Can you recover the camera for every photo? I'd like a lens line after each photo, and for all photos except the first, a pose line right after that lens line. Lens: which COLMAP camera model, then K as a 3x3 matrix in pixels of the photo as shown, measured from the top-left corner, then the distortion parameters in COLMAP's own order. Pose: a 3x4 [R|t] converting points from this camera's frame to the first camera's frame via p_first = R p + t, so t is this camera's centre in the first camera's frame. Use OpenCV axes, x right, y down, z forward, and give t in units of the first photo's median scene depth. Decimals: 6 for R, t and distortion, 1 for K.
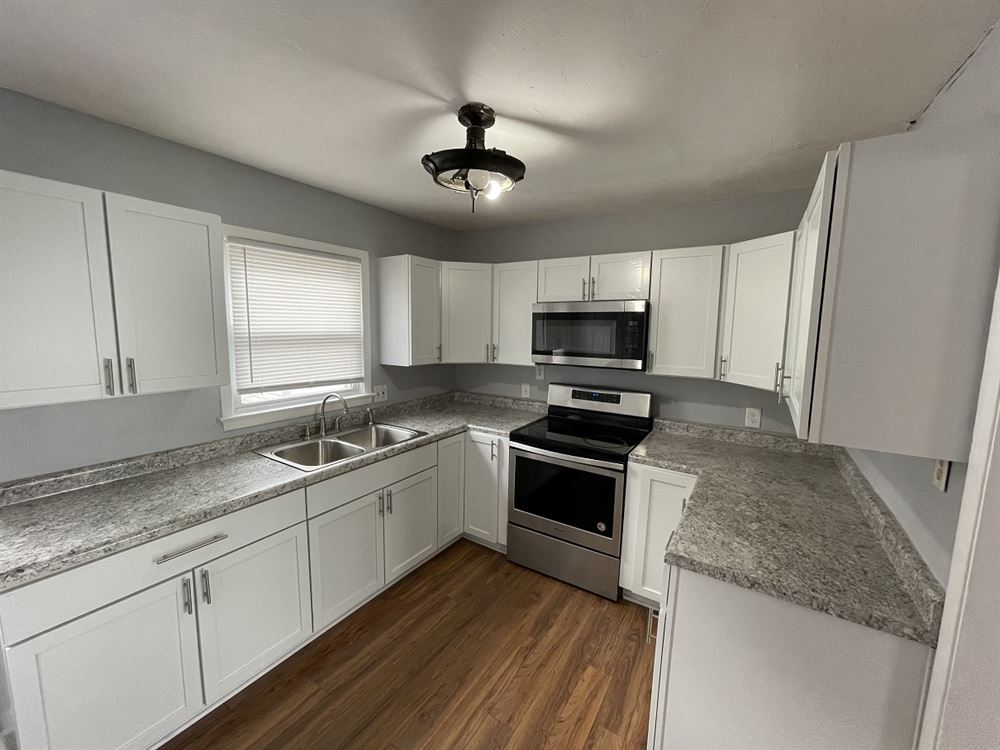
lens RADIAL K [[409.6, 0, 496.2], [0, 409.6, 374.3], [0, 0, 1]] dist [0.001225, 0.000242]
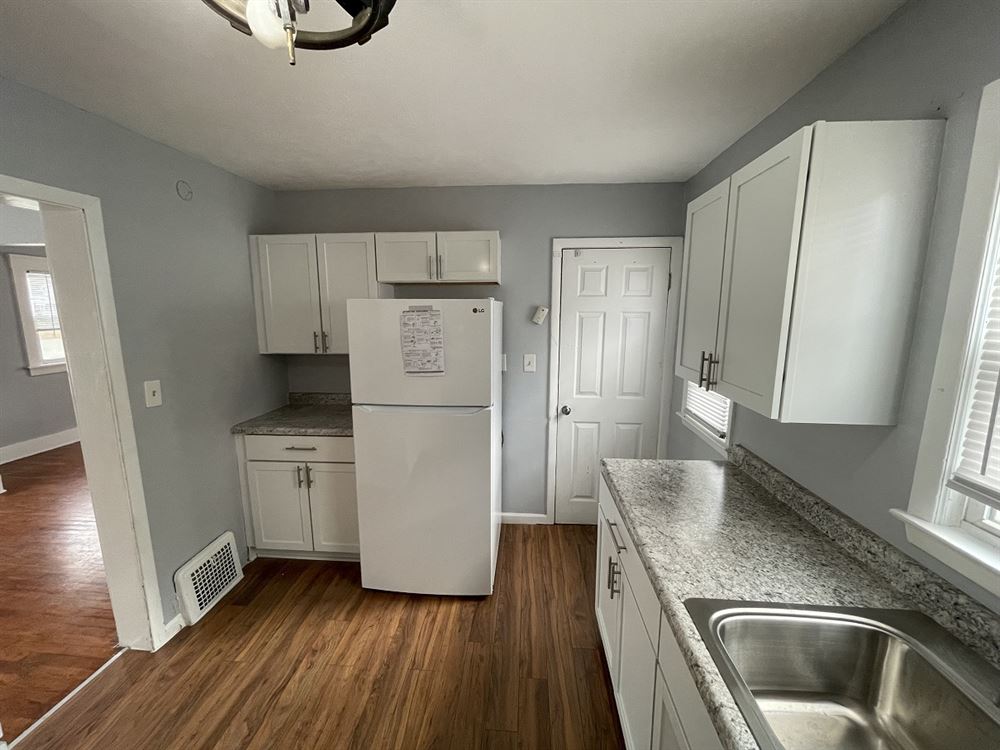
lens RADIAL K [[409.6, 0, 496.2], [0, 409.6, 374.3], [0, 0, 1]] dist [0.001225, 0.000242]
pose [[-0.875022, 0.060816, -0.480248, -0.009304], [-0.074704, 0.963228, 0.258091, -0.123883], [0.478284, 0.261711, -0.838303, 0.980650]]
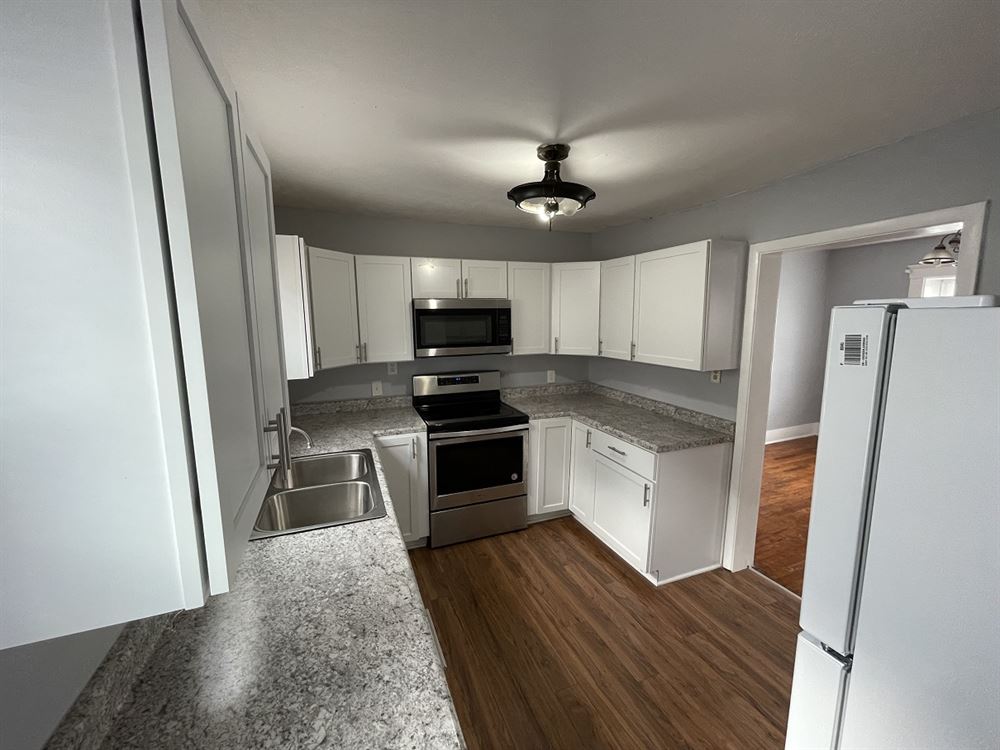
lens RADIAL K [[409.6, 0, 496.2], [0, 409.6, 374.3], [0, 0, 1]] dist [0.001225, 0.000242]
pose [[0.575959, -0.139279, 0.805526, -0.734560], [0.115723, 0.989347, 0.088320, -0.062513], [-0.809246, 0.042349, 0.585941, 0.273691]]
